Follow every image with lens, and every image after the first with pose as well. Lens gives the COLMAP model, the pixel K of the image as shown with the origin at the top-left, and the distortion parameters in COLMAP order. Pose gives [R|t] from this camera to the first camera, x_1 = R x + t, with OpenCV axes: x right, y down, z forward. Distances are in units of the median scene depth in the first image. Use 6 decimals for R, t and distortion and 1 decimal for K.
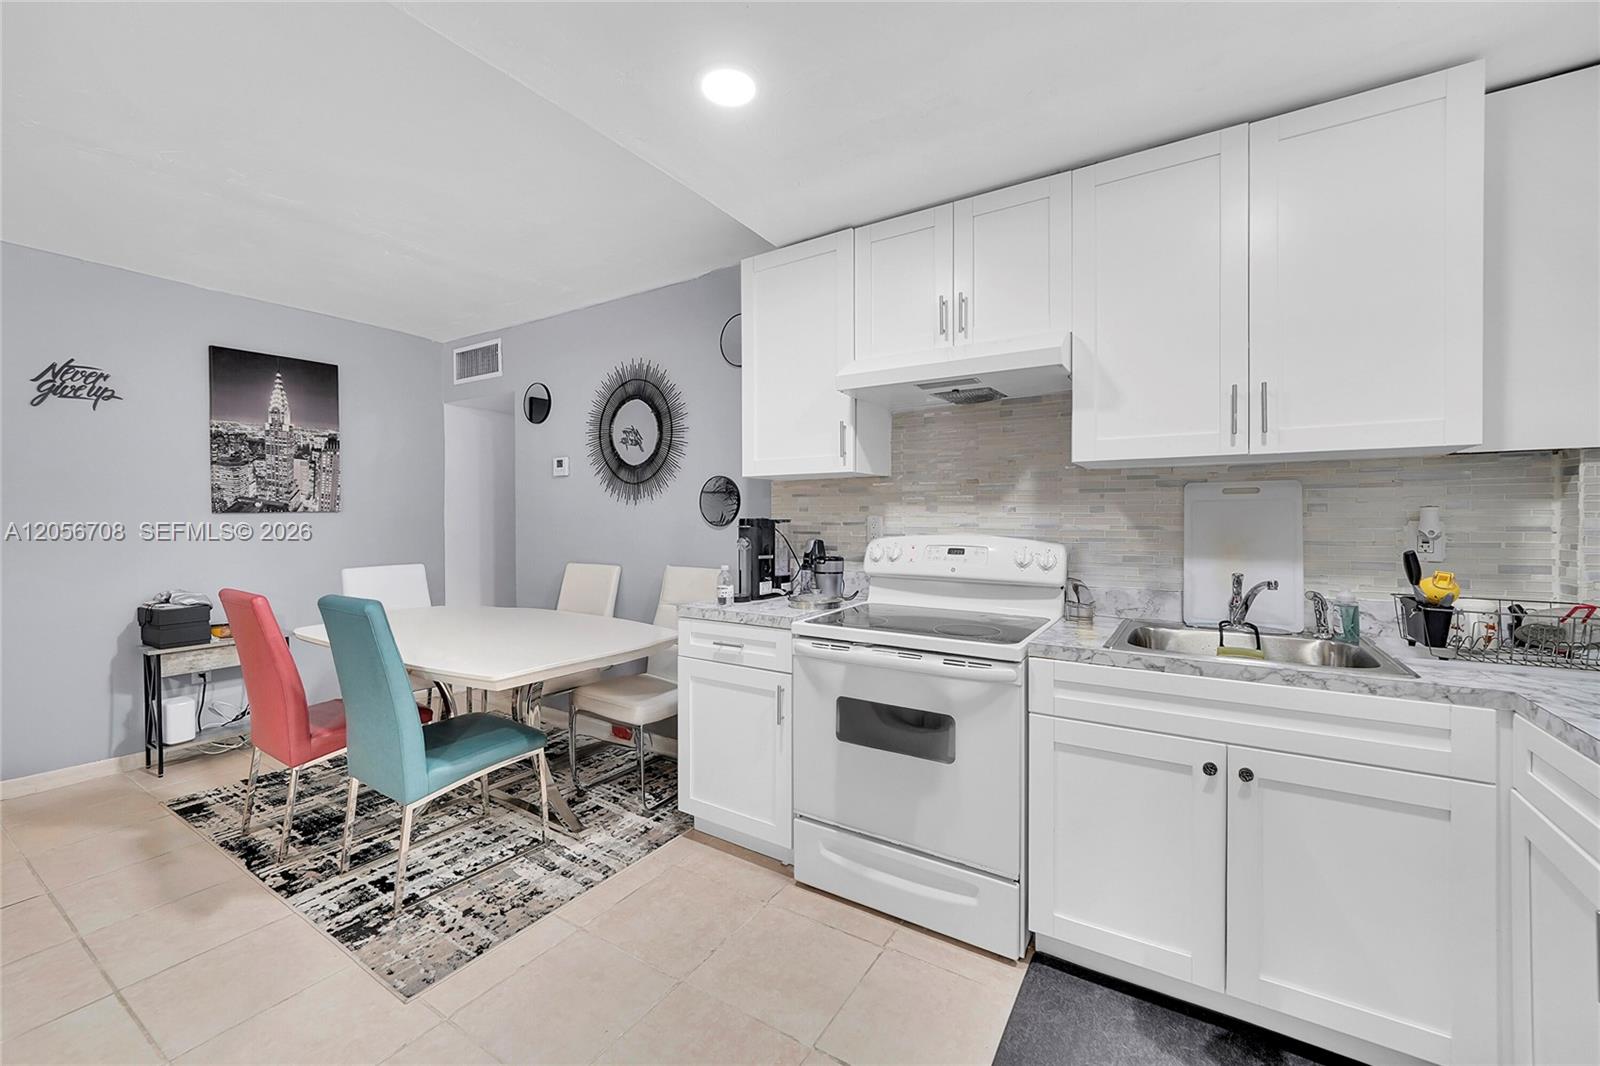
lens RADIAL K [[639.4, 0, 790.4], [0, 639.4, 523.0], [0, 0, 1]] dist [-0.008458, 0.001940]
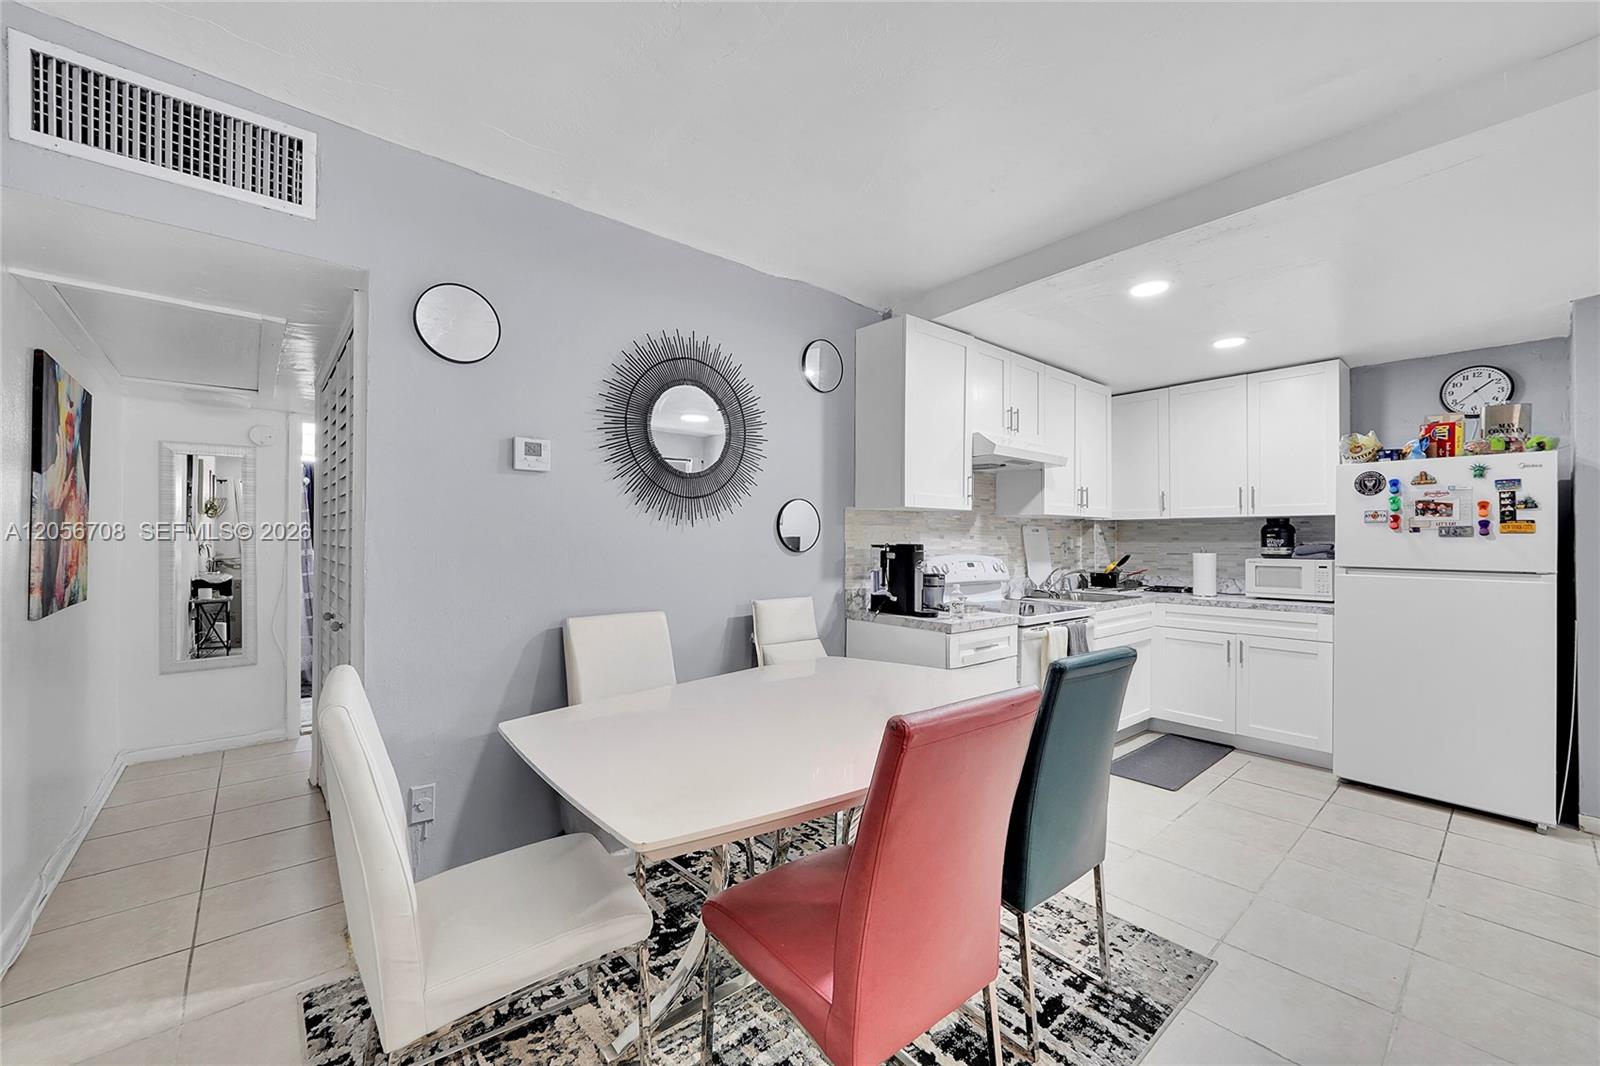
lens RADIAL K [[639.4, 0, 799.1], [0, 639.4, 536.3], [0, 0, 1]] dist [-0.008458, 0.001940]
pose [[0.284009, 0.005980, 0.958803, -1.387817], [0.003798, 0.999966, -0.007362, -0.015285], [-0.958814, 0.005732, 0.283977, 0.998695]]
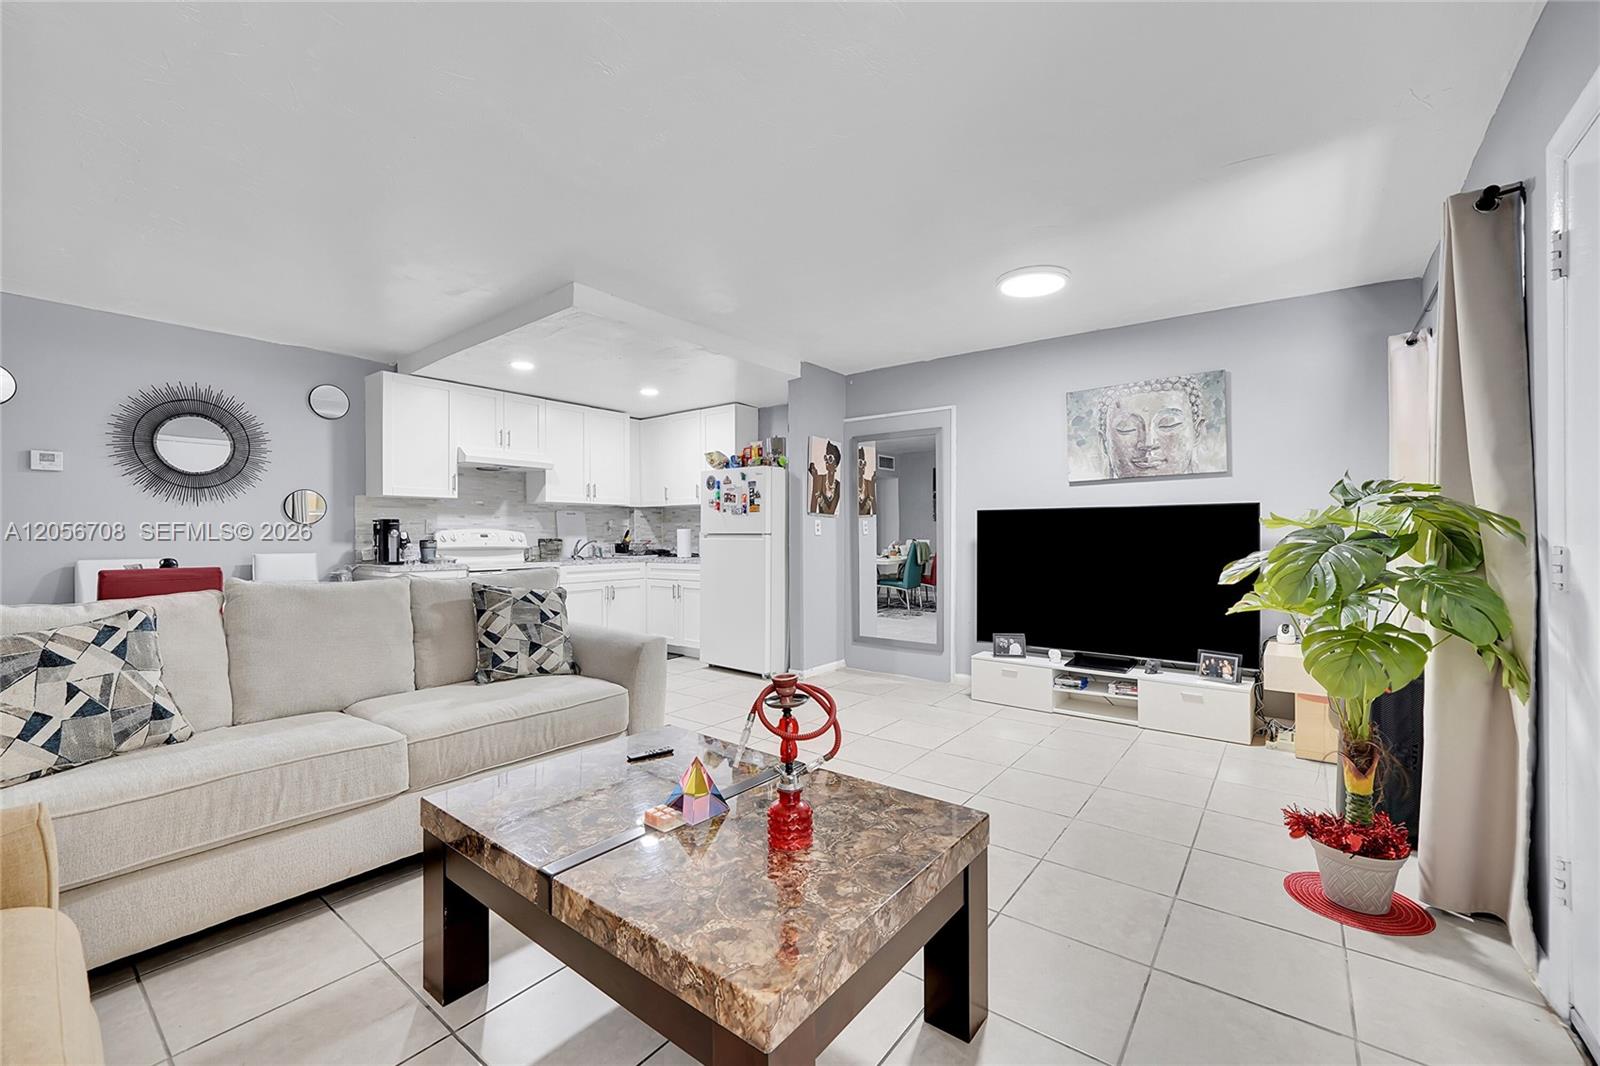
lens RADIAL K [[639.4, 0, 798.2], [0, 639.4, 538.3], [0, 0, 1]] dist [-0.008458, 0.001940]
pose [[0.094711, -0.004649, 0.995494, -1.970721], [0.009668, 0.999946, 0.003750, 0.057843], [-0.995458, 0.009270, 0.094751, -0.338112]]
